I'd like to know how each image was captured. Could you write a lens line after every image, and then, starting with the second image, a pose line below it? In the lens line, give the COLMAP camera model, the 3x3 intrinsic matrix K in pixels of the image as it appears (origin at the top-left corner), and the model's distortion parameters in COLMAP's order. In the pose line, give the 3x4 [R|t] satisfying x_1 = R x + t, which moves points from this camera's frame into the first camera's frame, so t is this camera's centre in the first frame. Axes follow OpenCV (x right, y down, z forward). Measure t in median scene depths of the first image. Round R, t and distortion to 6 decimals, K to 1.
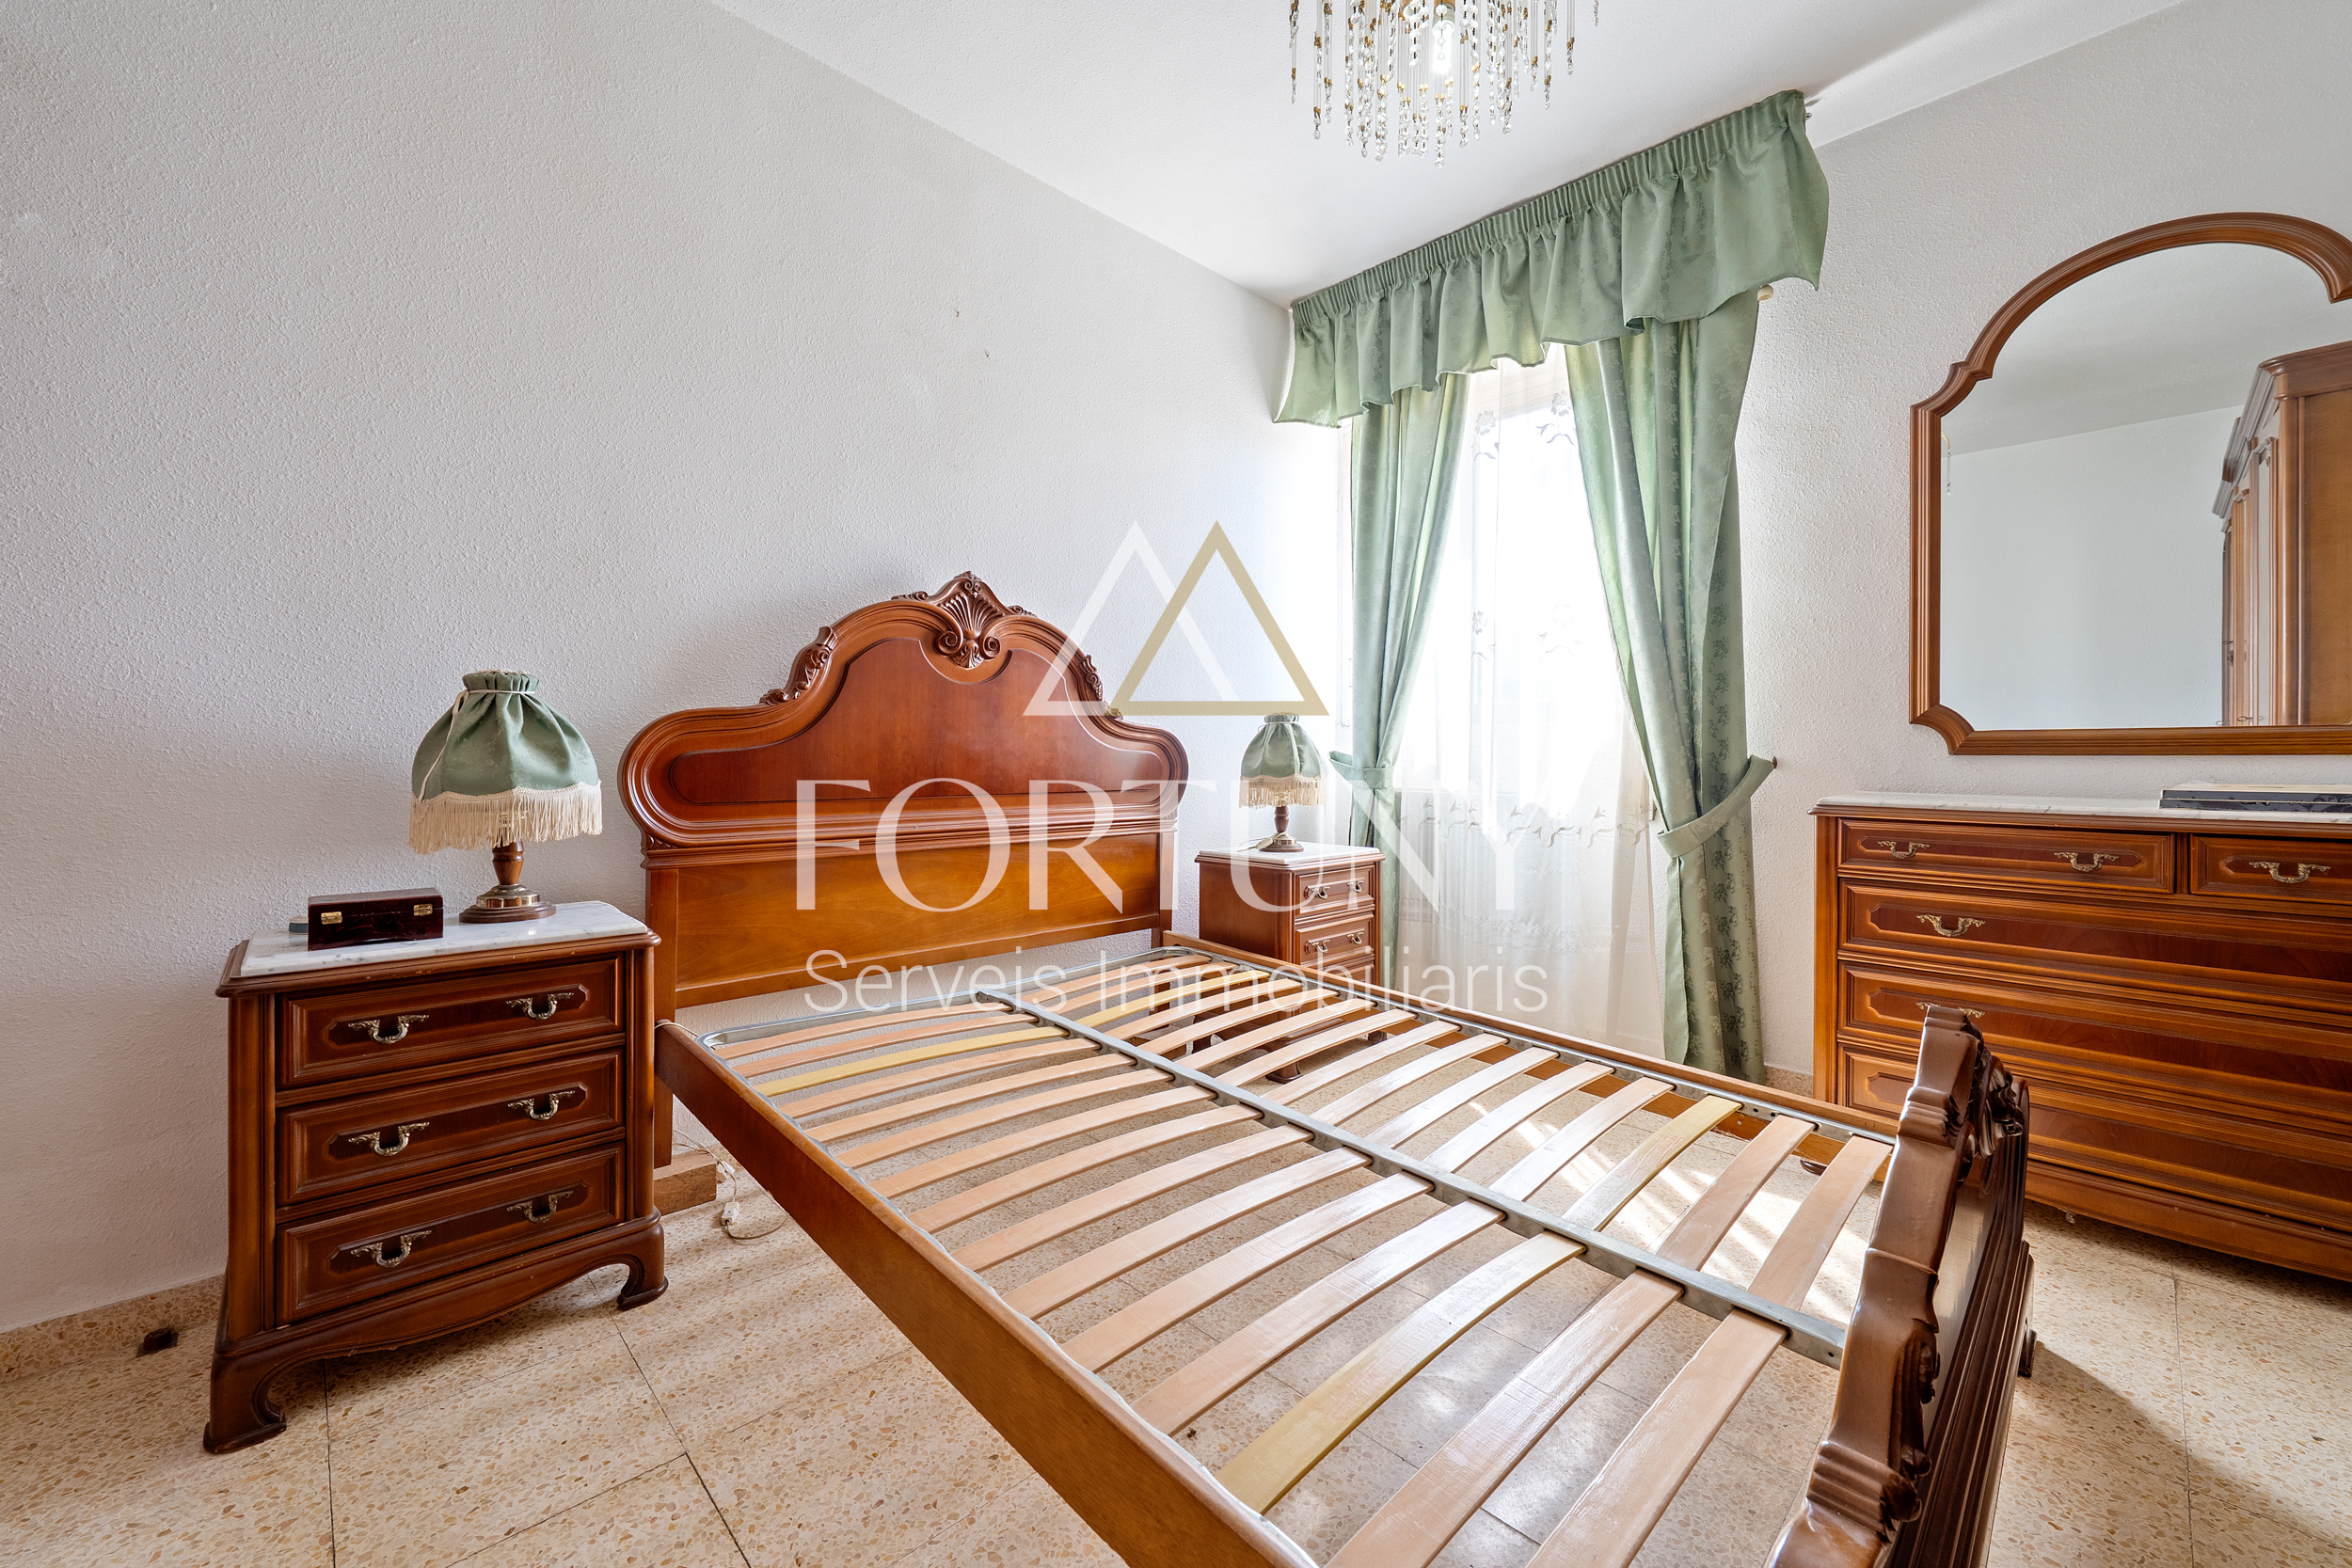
lens RADIAL K [[932.9, 0, 1179.2], [0, 932.9, 755.9], [0, 0, 1]] dist [0.001357, -0.000135]
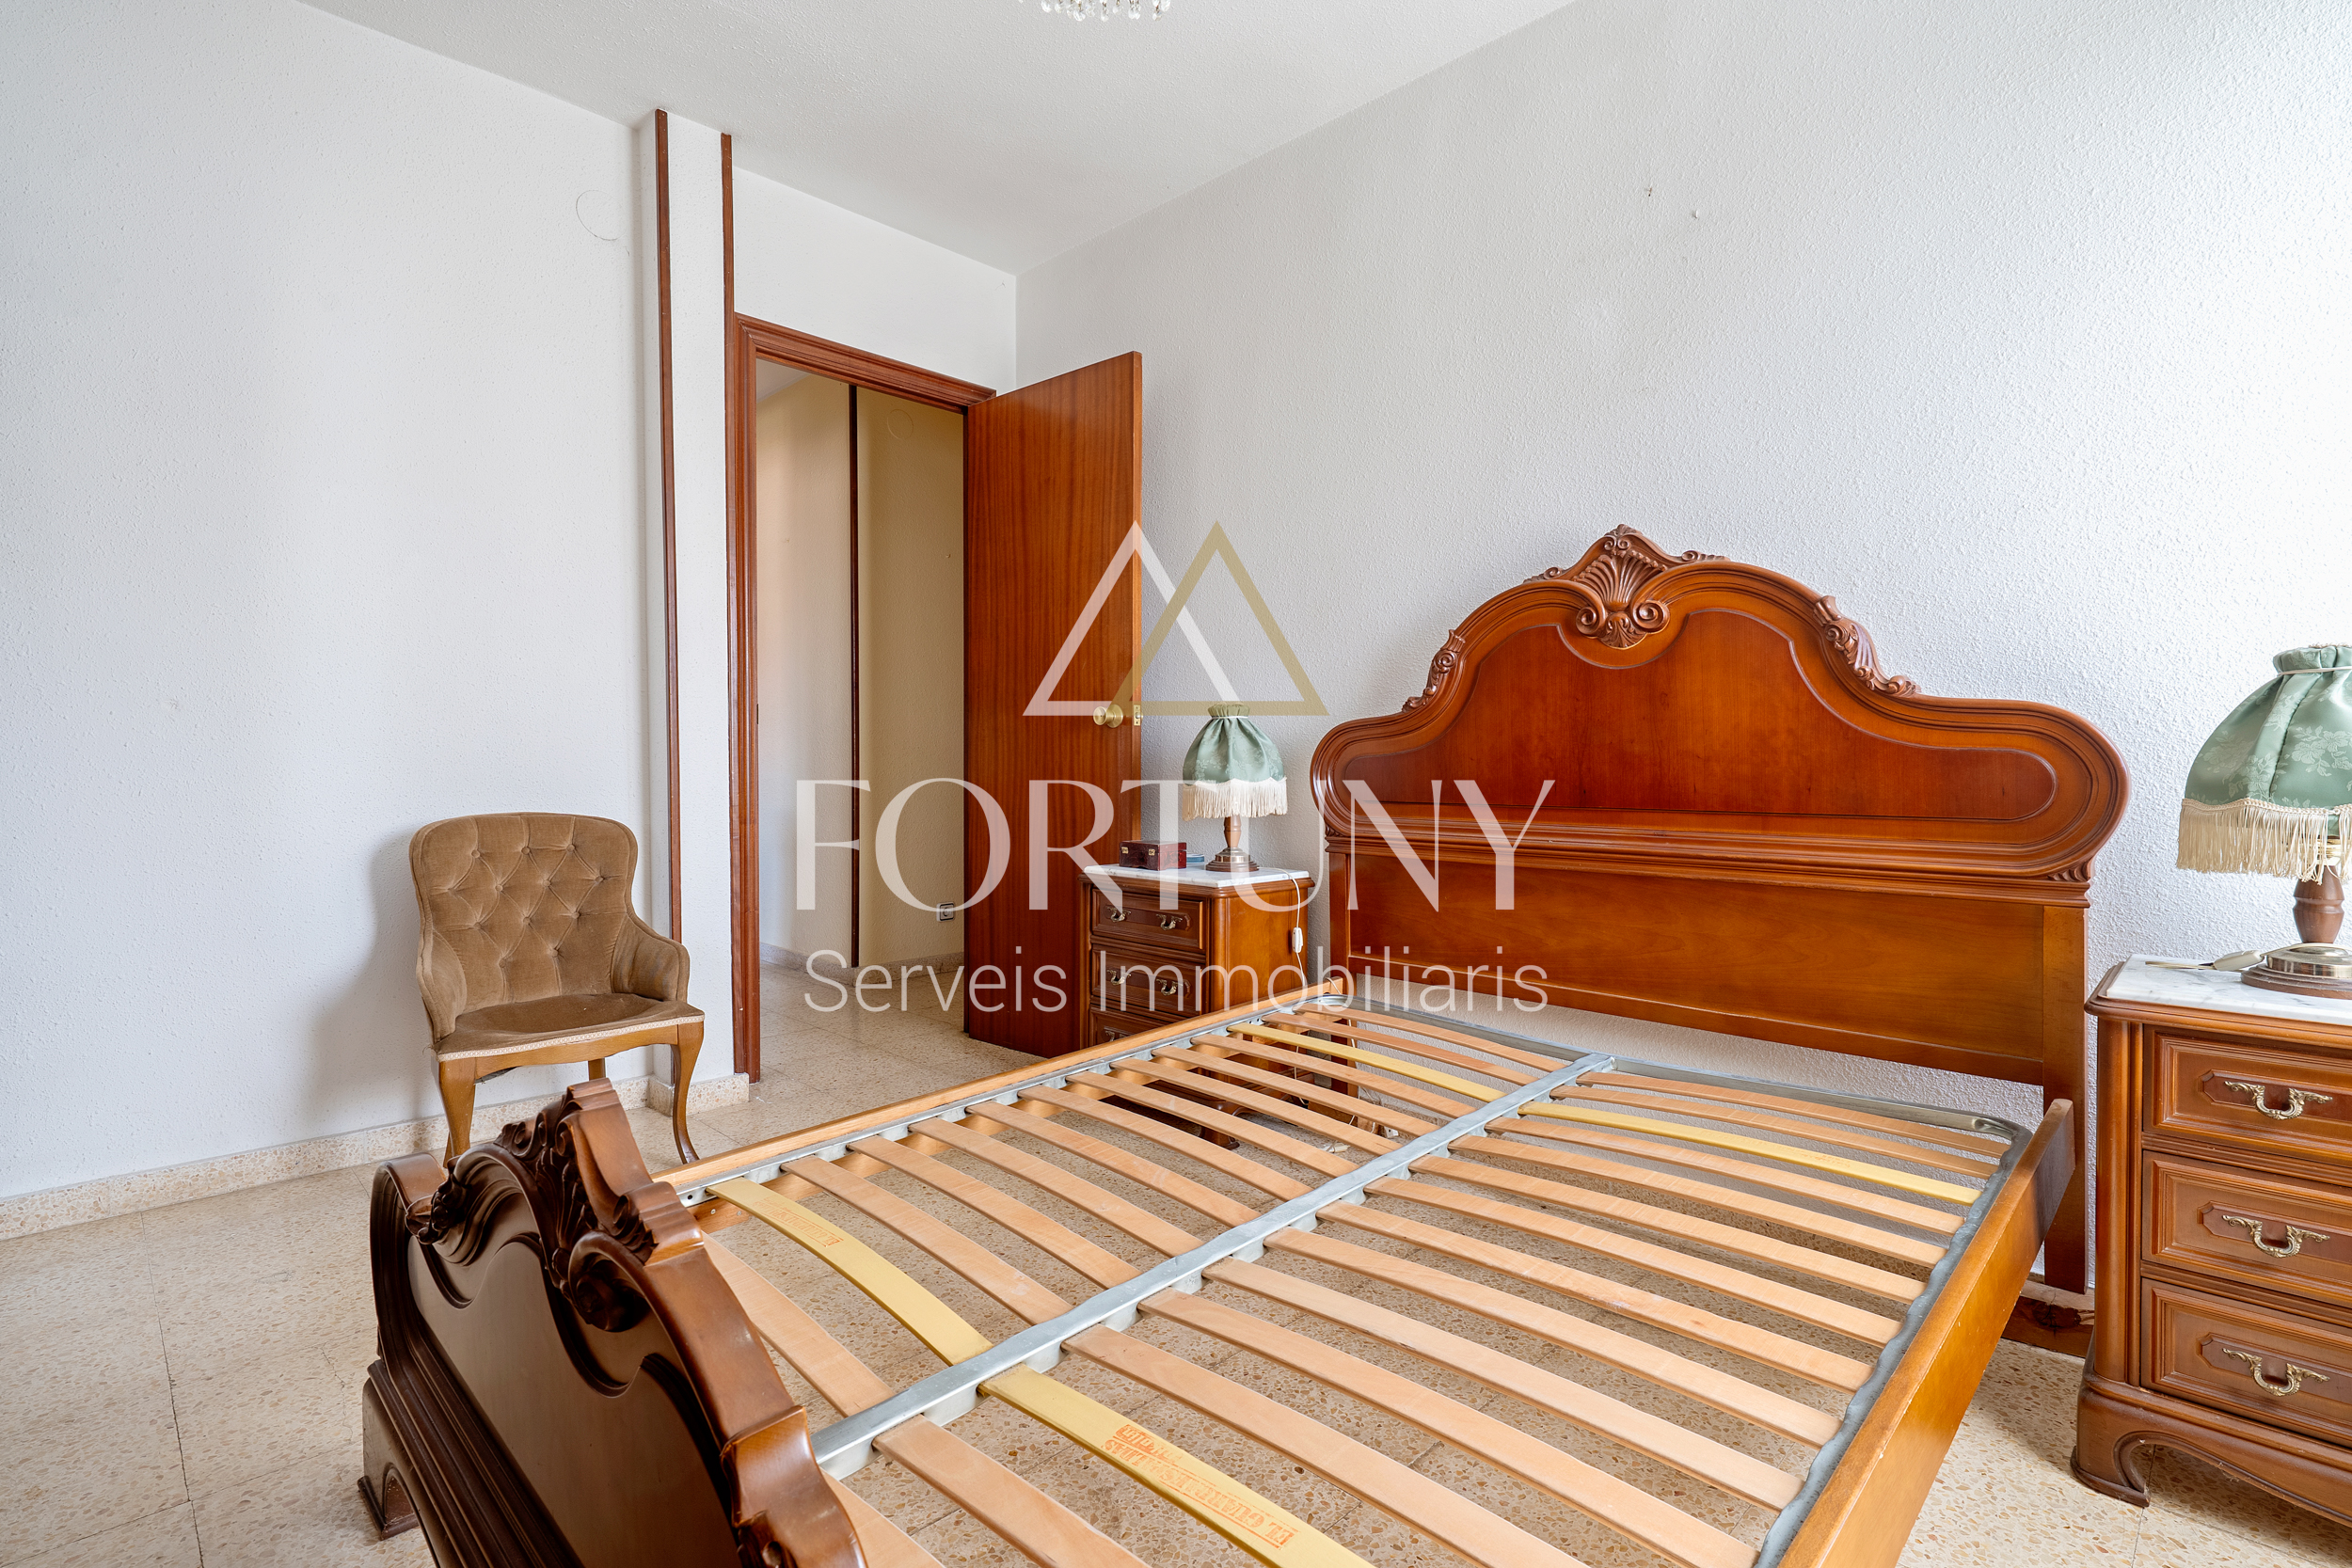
lens RADIAL K [[1095.0, 0, 1177.2], [0, 1095.0, 776.0], [0, 0, 1]] dist [-0.002518, -0.000326]
pose [[0.031099, 0.013747, -0.999422, 0.690550], [0.004340, 0.999894, 0.013889, 0.000006], [0.999507, -0.004770, 0.031036, 0.594957]]
